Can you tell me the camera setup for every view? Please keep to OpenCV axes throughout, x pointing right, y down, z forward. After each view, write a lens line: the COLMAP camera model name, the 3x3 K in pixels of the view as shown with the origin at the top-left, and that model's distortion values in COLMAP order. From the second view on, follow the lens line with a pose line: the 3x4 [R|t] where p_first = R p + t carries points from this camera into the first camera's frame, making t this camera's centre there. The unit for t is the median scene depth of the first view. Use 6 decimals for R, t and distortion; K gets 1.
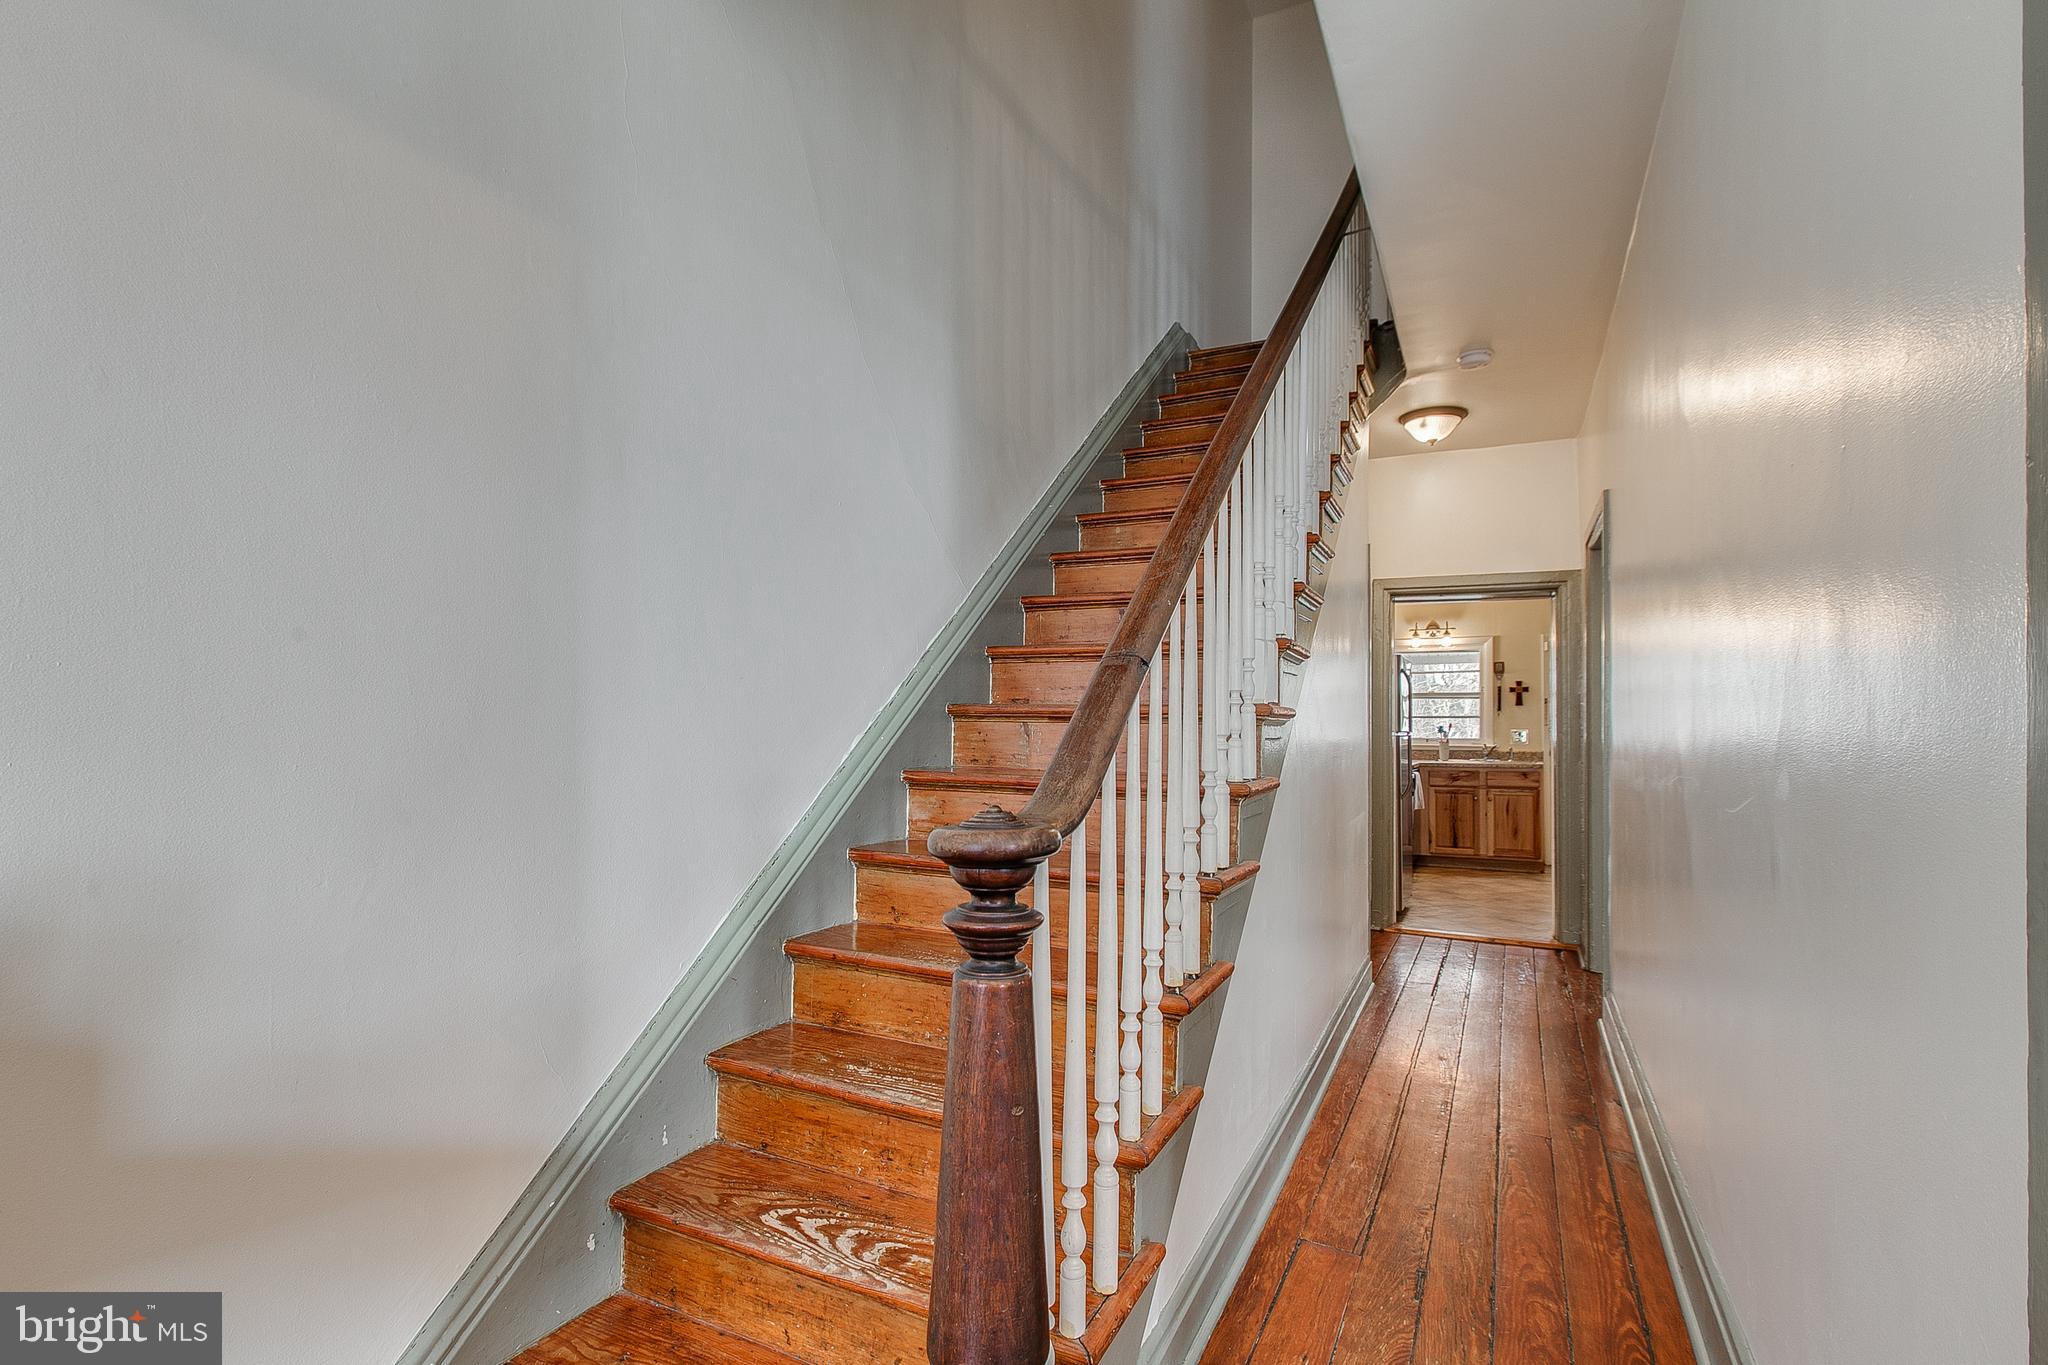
lens RADIAL K [[948.5, 0, 1010.6], [0, 948.5, 693.4], [0, 0, 1]] dist [0.004076, -0.000482]
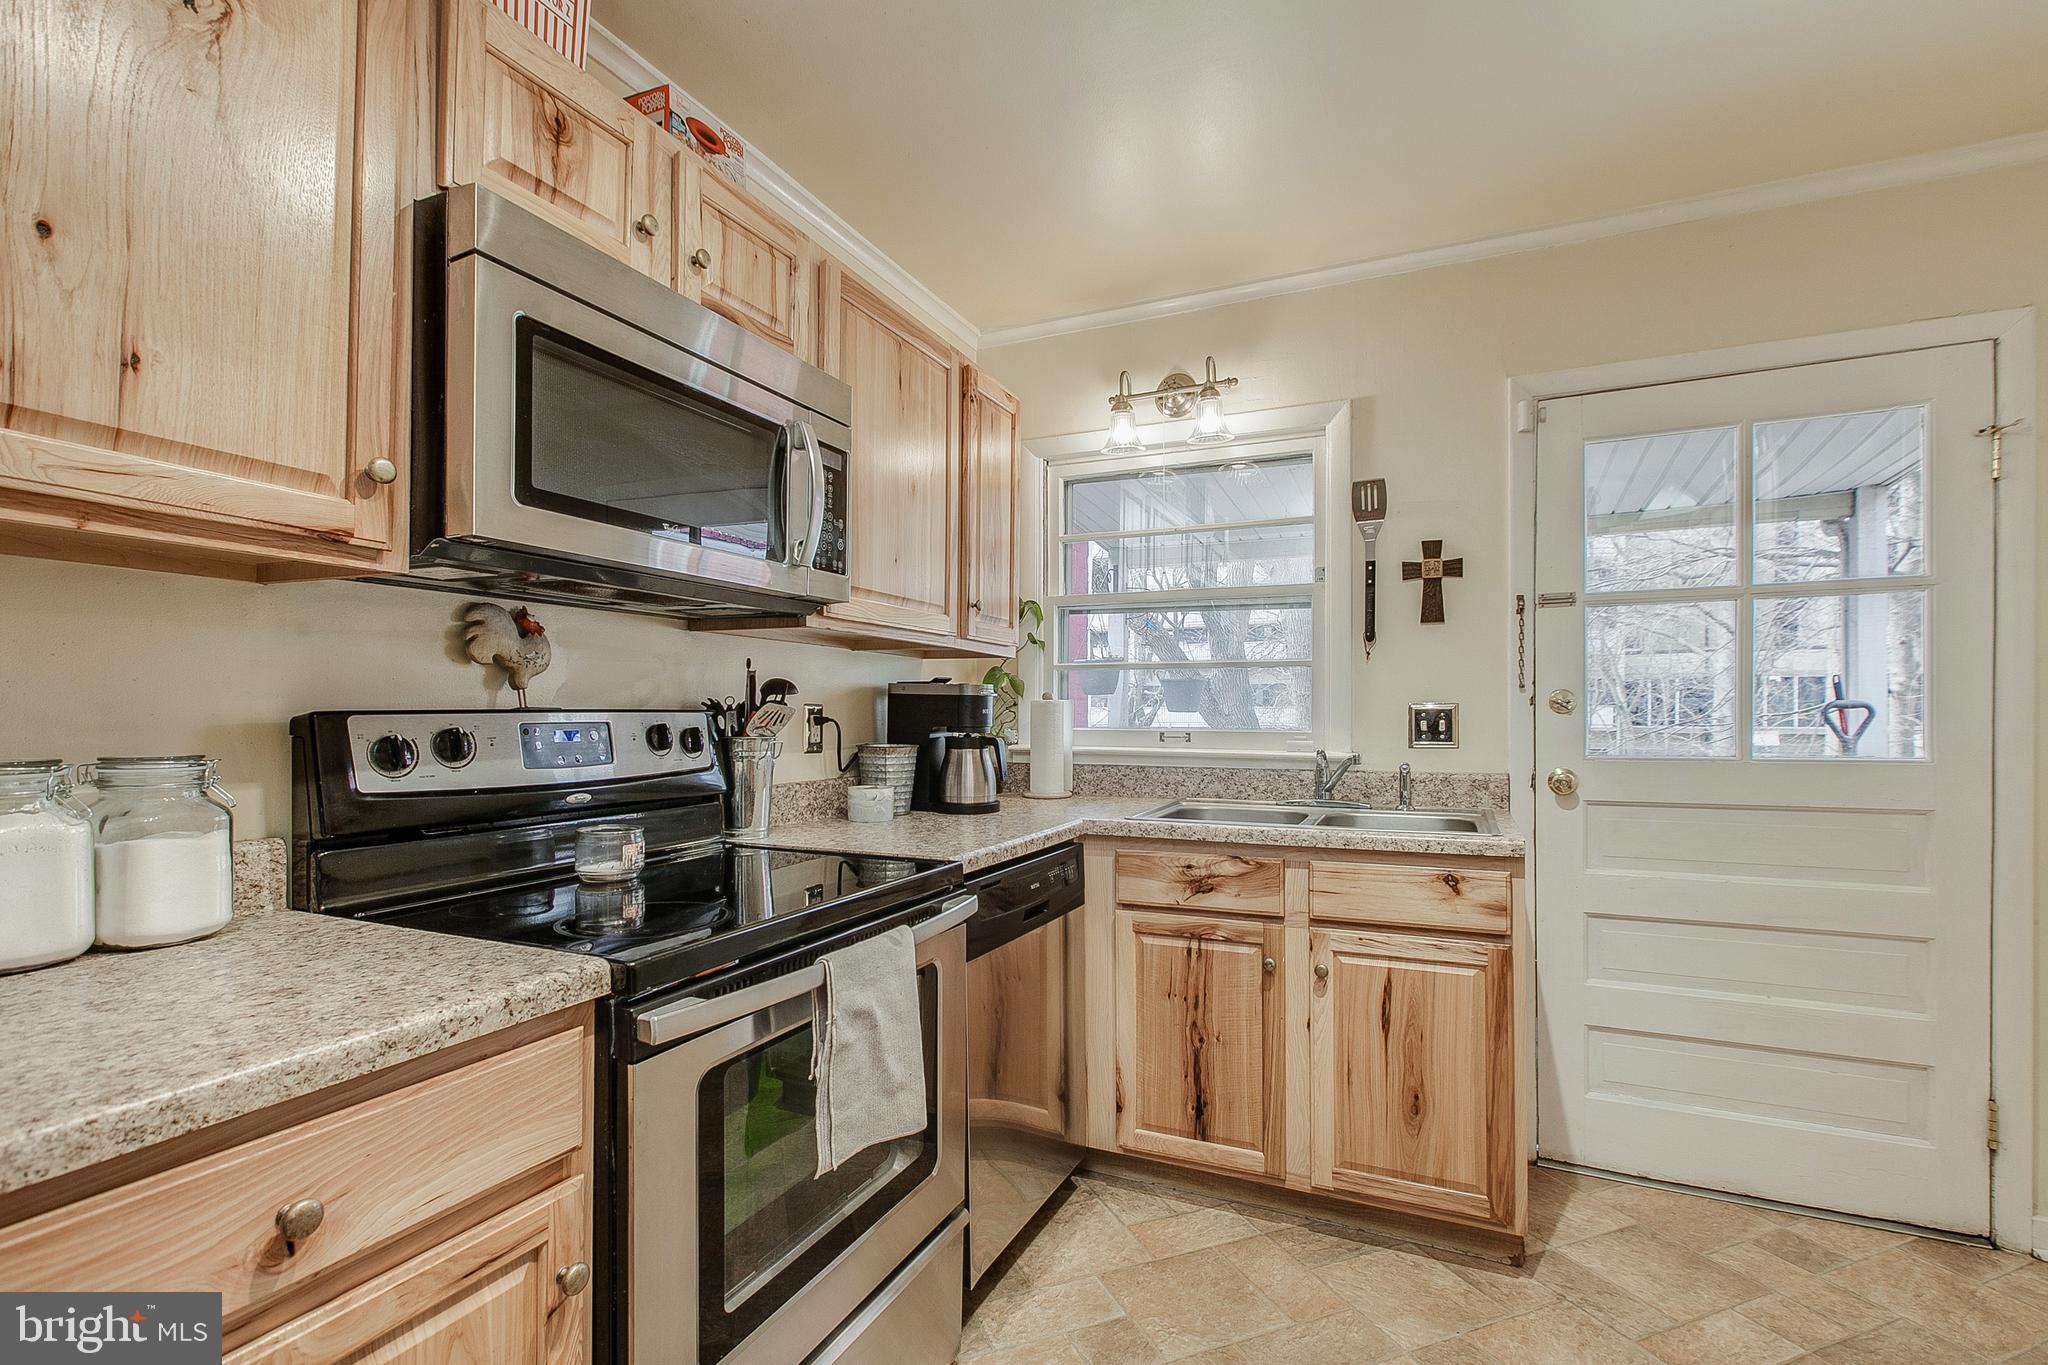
lens RADIAL K [[921.3, 0, 1022.9], [0, 921.3, 696.0], [0, 0, 1]] dist [0.001537, -0.000090]
pose [[0.996278, 0.001463, 0.086190, 0.390093], [-0.003330, 0.999763, 0.021522, 0.030520], [-0.086138, -0.021729, 0.996046, 0.736082]]
